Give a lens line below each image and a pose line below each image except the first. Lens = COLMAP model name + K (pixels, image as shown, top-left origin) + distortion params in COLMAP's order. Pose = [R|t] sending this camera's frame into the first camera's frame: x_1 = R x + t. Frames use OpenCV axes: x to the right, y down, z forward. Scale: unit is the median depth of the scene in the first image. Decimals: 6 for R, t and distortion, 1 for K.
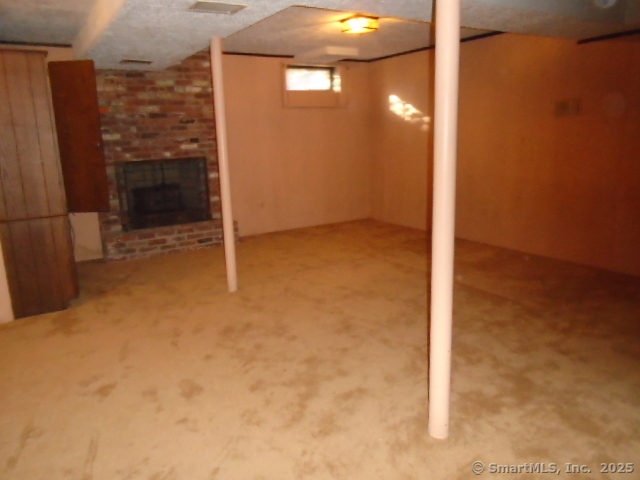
lens RADIAL K [[481.9, 0, 320.2], [0, 481.9, 239.3], [0, 0, 1]] dist [-0.012267, 0.001009]
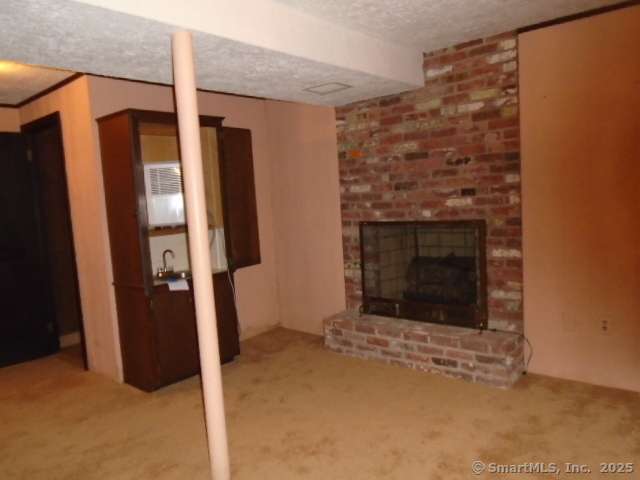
lens RADIAL K [[481.9, 0, 319.8], [0, 481.9, 240.7], [0, 0, 1]] dist [-0.012267, 0.001009]
pose [[0.318825, 0.100402, -0.942481, 0.256417], [-0.161221, 0.985627, 0.050460, -0.153592], [0.934001, 0.135860, 0.330429, 0.670404]]
